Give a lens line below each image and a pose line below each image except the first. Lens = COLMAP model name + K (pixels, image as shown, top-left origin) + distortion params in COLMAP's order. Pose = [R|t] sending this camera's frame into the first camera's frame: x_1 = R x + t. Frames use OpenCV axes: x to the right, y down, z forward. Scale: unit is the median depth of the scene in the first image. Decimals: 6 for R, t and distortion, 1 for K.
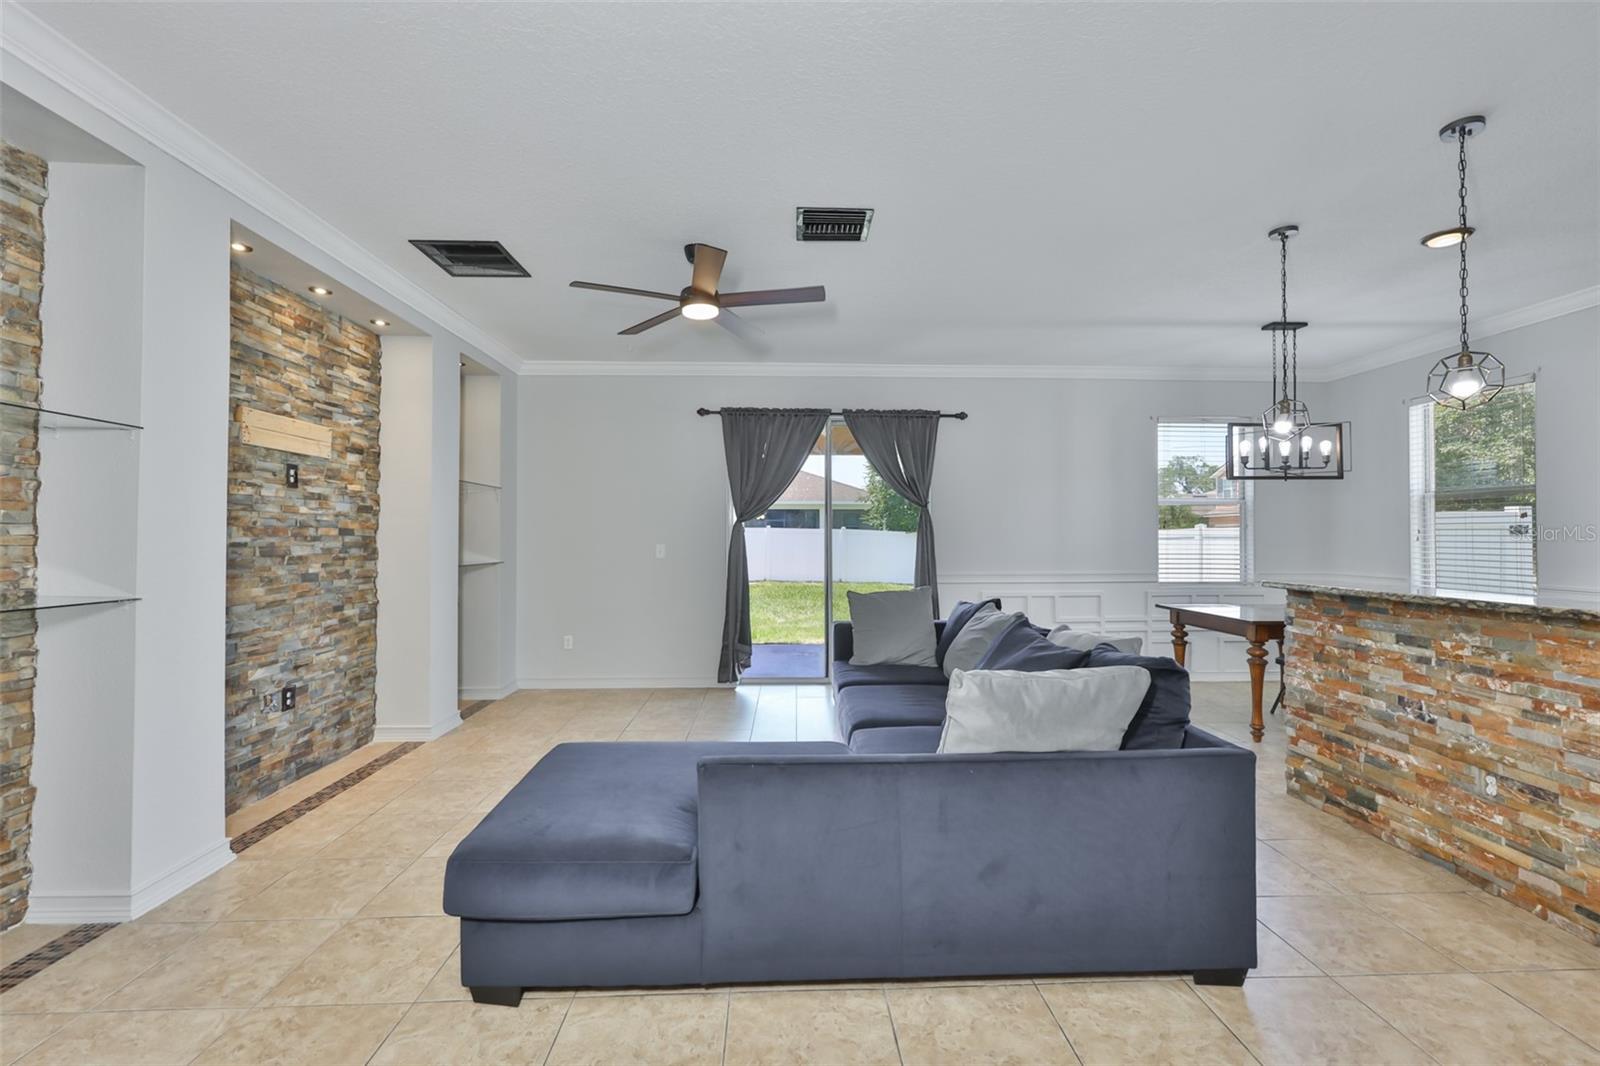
lens RADIAL K [[665.3, 0, 898.7], [0, 665.3, 533.5], [0, 0, 1]] dist [0.000816, 0.000244]
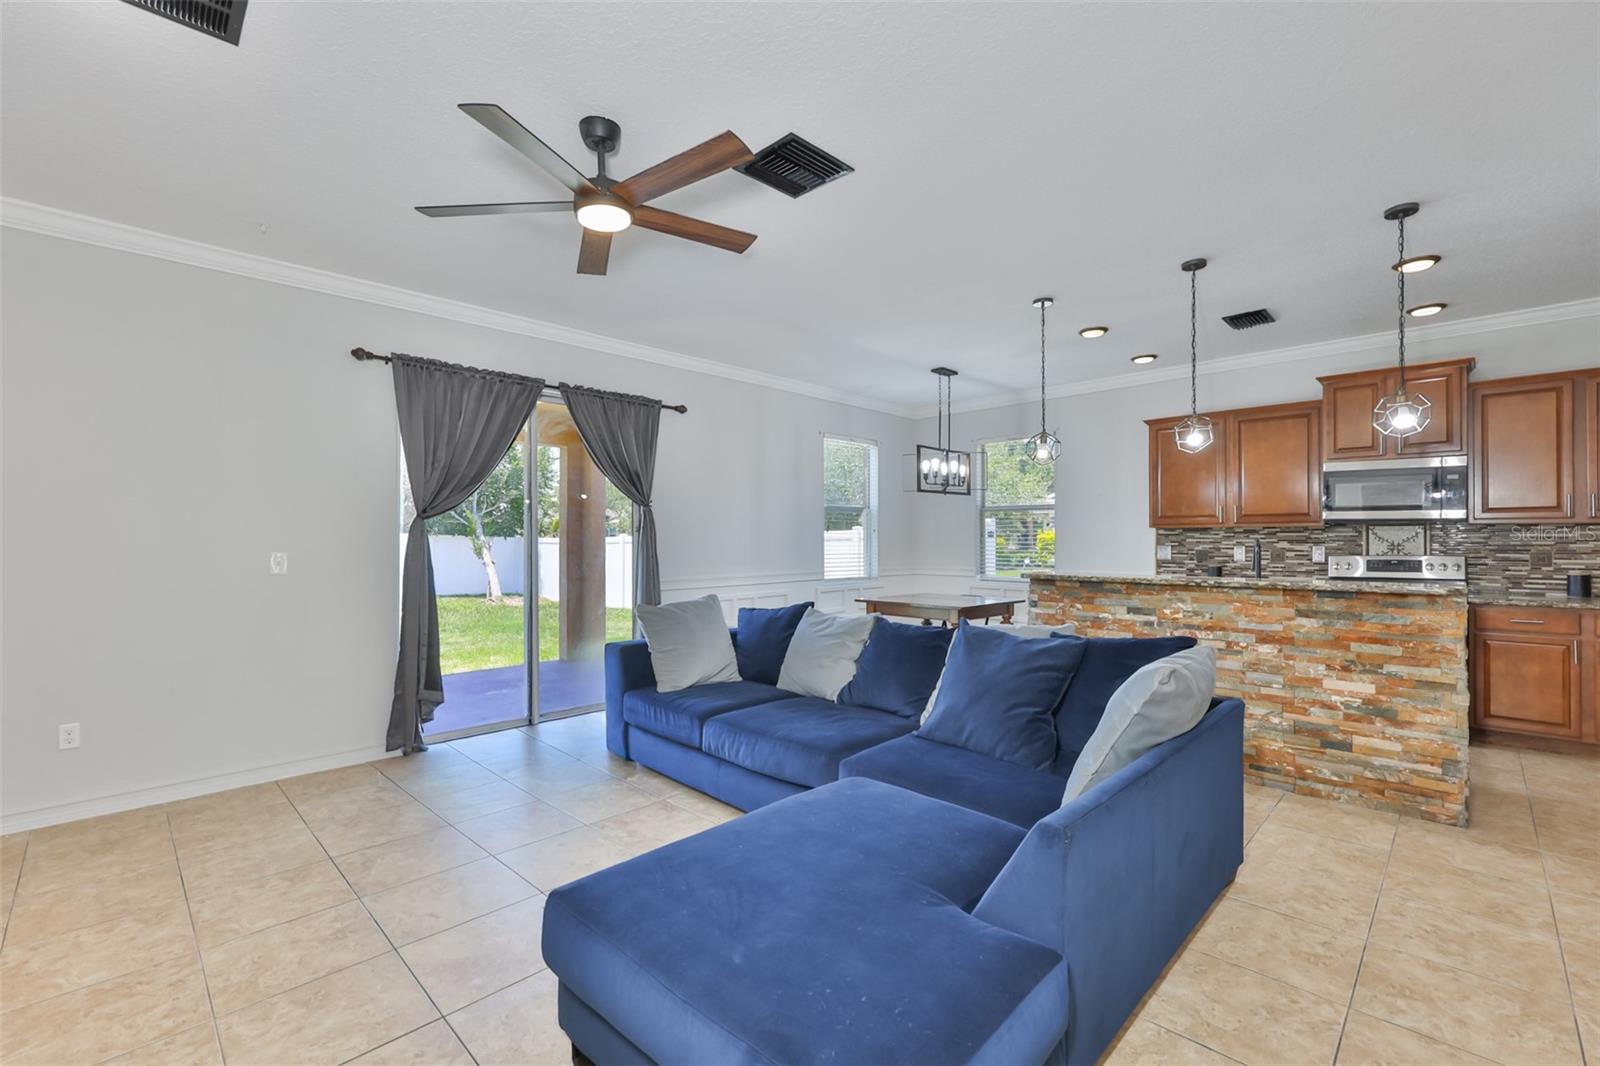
lens RADIAL K [[630.0, 0, 826.7], [0, 630.0, 539.3], [0, 0, 1]] dist [-0.001151, 0.000087]
pose [[0.771518, -0.001195, 0.636207, -0.551410], [-0.001427, 0.999992, 0.003610, 0.002431], [-0.636206, -0.003693, 0.771510, 0.342846]]
